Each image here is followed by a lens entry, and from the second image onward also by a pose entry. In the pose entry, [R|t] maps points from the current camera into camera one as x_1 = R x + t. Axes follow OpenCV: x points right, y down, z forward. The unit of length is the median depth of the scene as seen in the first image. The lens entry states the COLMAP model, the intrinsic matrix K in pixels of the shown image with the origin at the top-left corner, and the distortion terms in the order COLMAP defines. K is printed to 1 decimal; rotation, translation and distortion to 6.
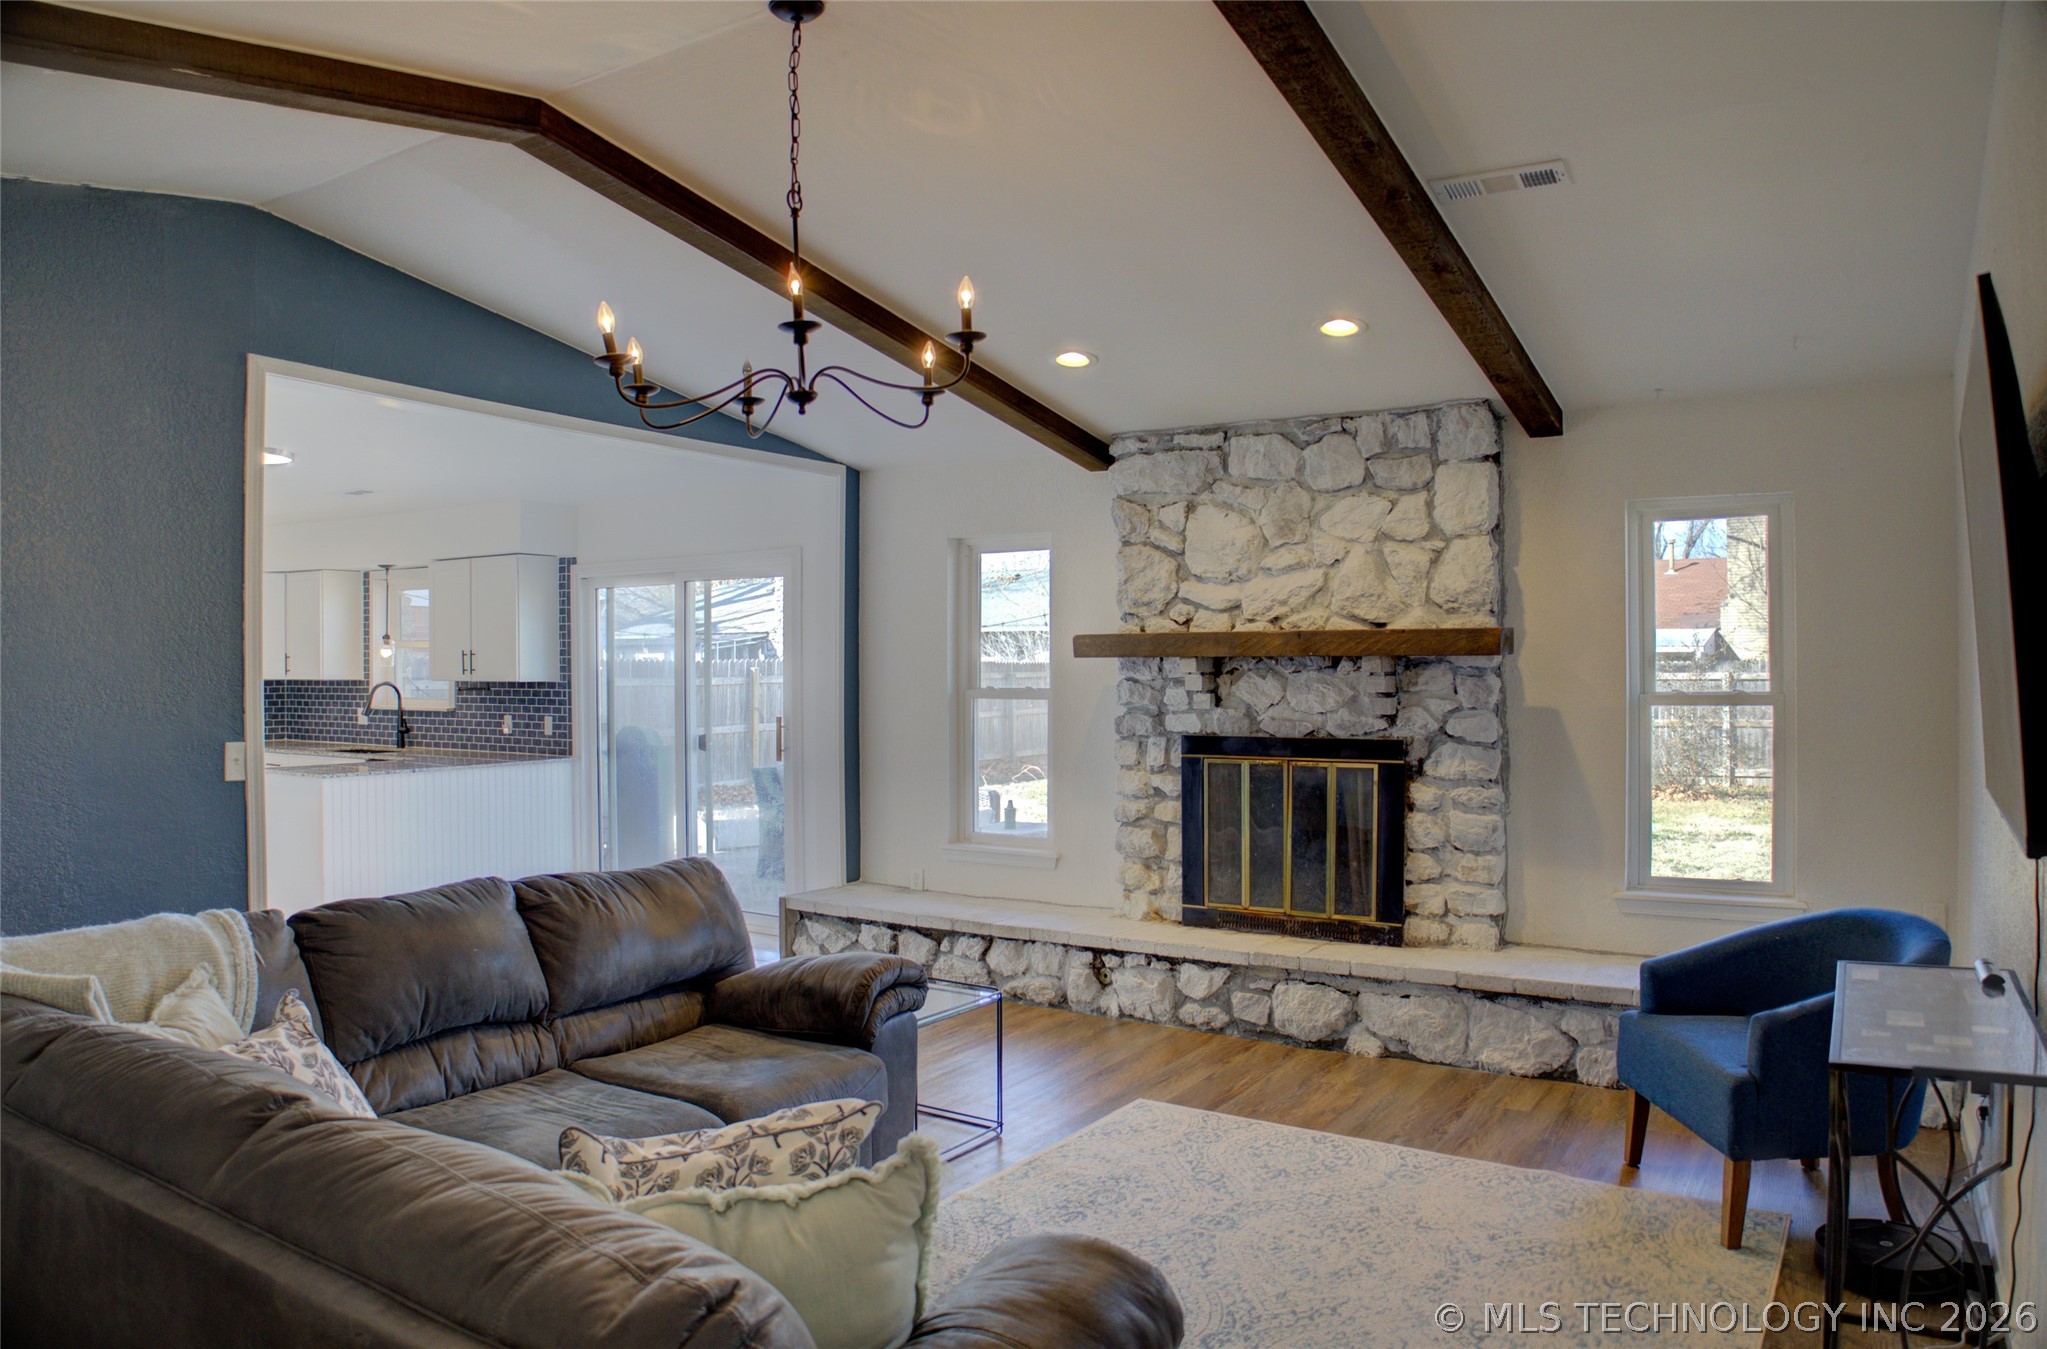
lens RADIAL K [[1415.4, 0, 1032.9], [0, 1415.4, 685.8], [0, 0, 1]] dist [-0.141792, 0.097023]
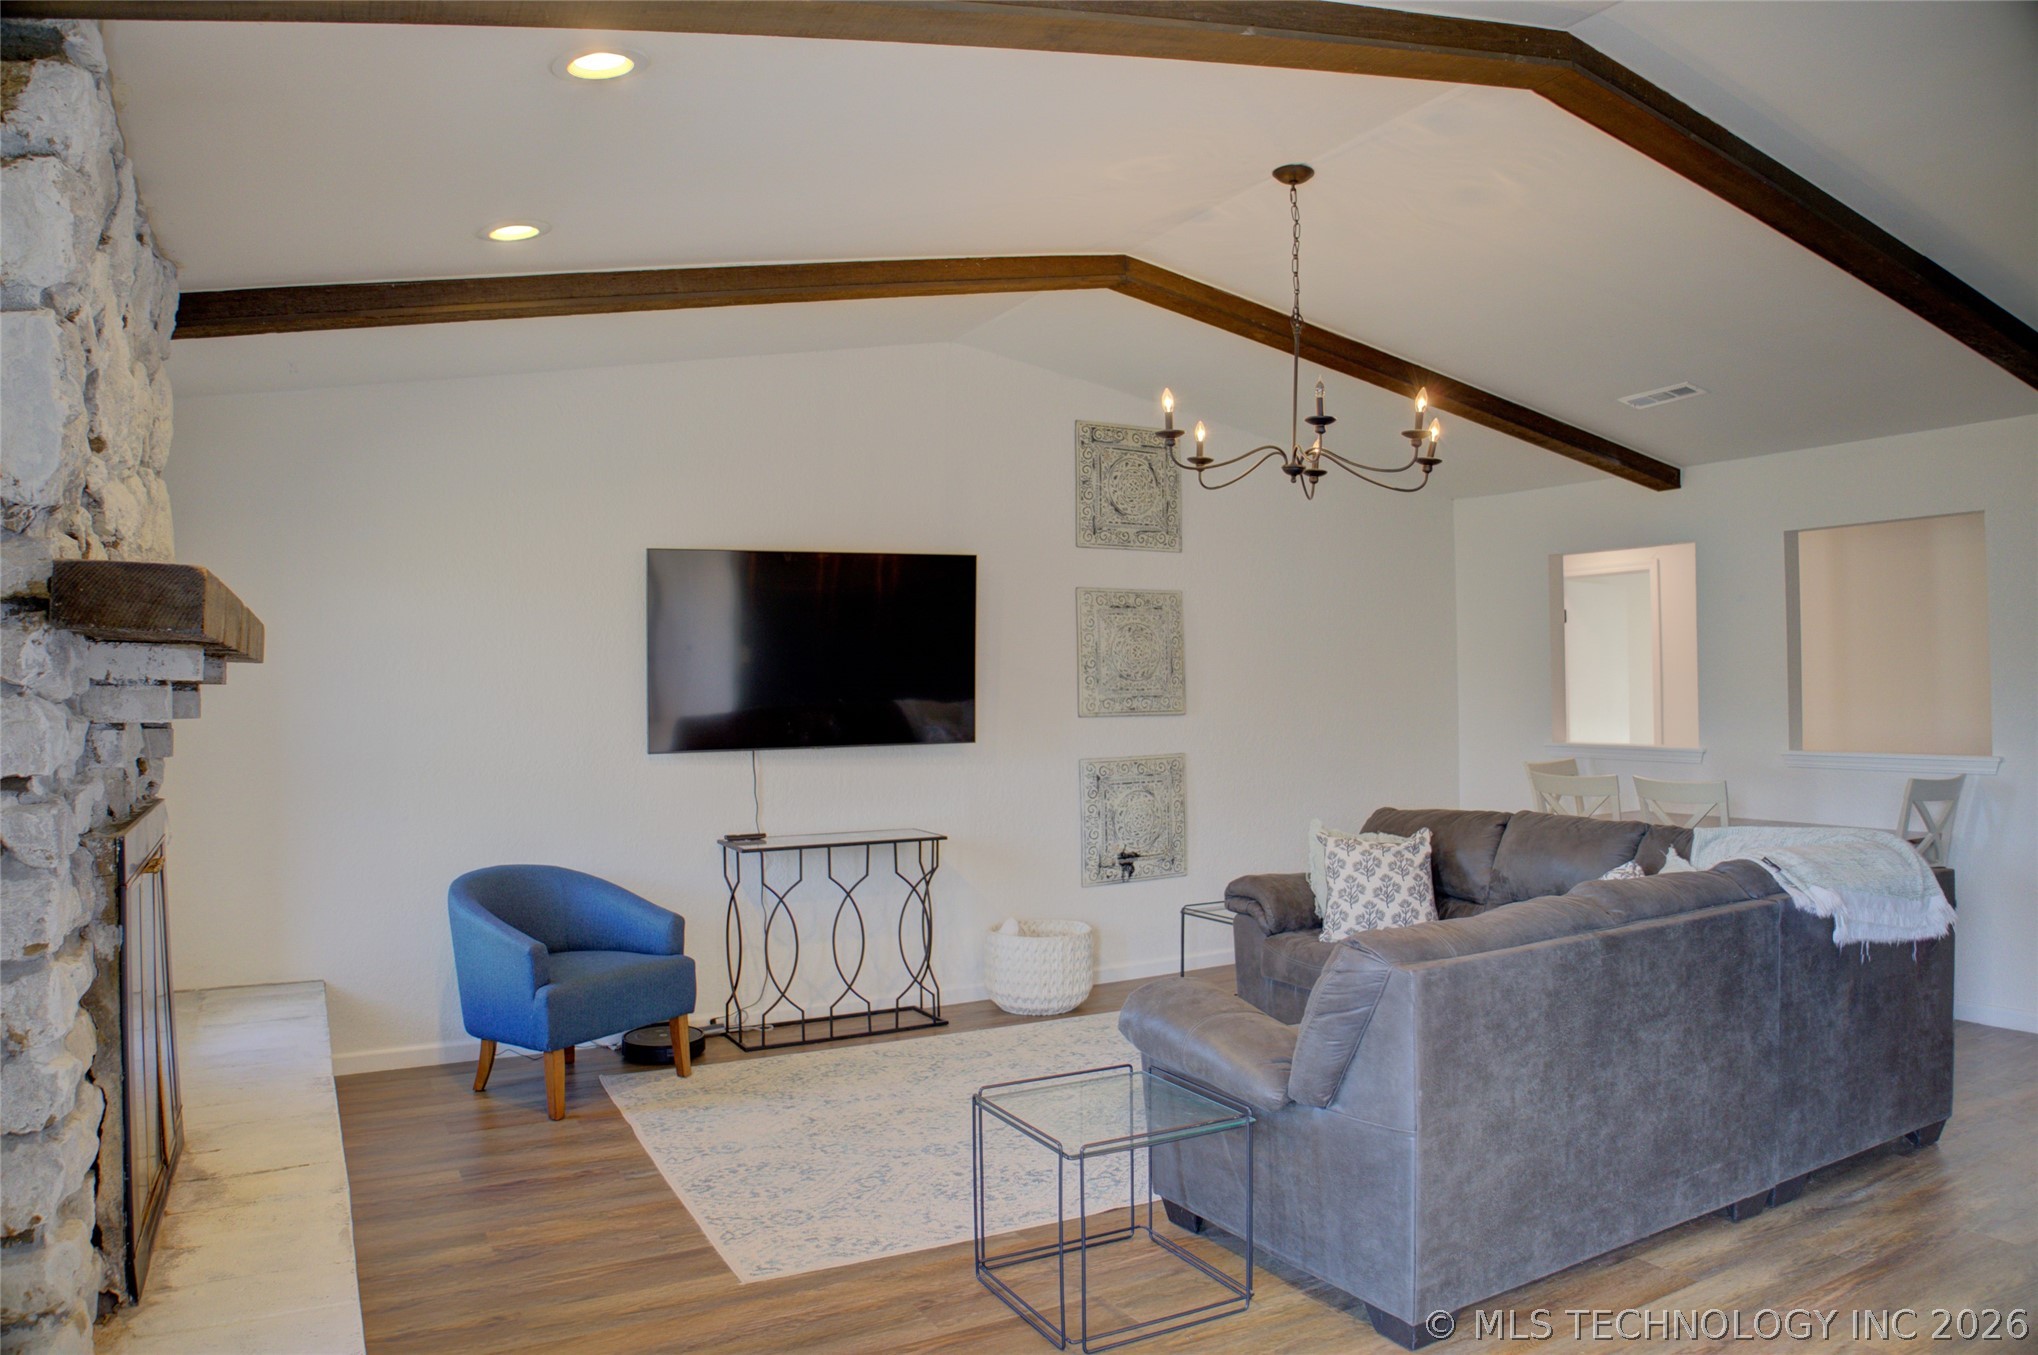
lens RADIAL K [[1410.5, 0, 1027.8], [0, 1410.5, 674.1], [0, 0, 1]] dist [-0.139031, 0.063400]
pose [[-0.868362, 0.018521, 0.495585, -0.192059], [0.018459, 0.999817, -0.005021, -0.004476], [-0.495588, 0.004788, -0.868545, 0.799482]]
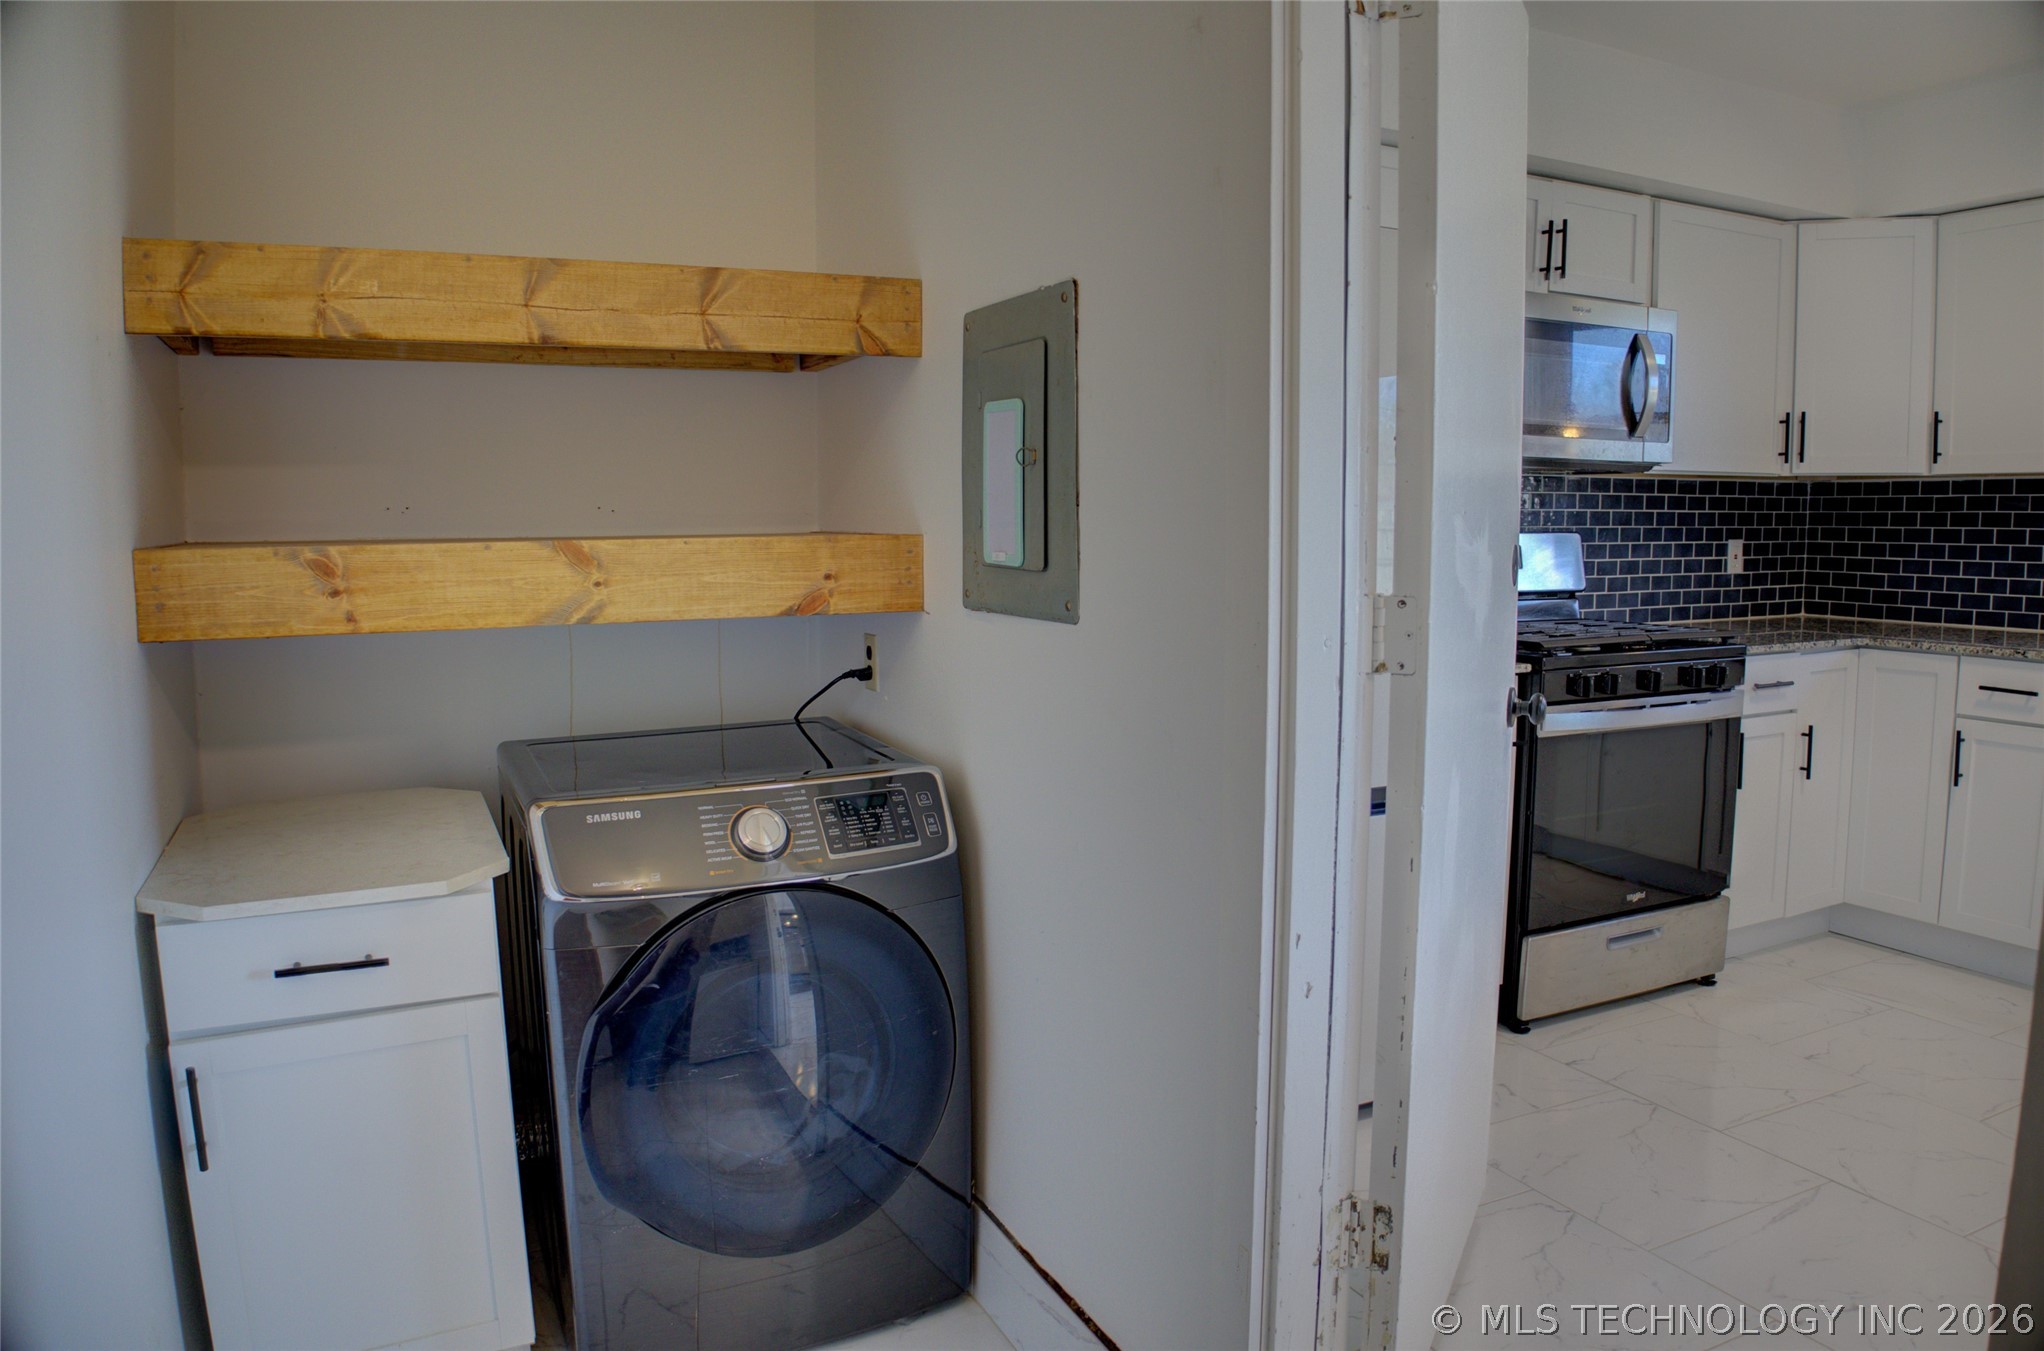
lens RADIAL K [[1389.3, 0, 1022.3], [0, 1389.3, 688.7], [0, 0, 1]] dist [-0.089121, -0.002694]
pose [[0.858882, 0.050190, -0.509708, -0.611776], [0.005586, 0.994210, 0.107311, 0.015653], [0.512143, -0.095015, 0.853629, 0.545718]]
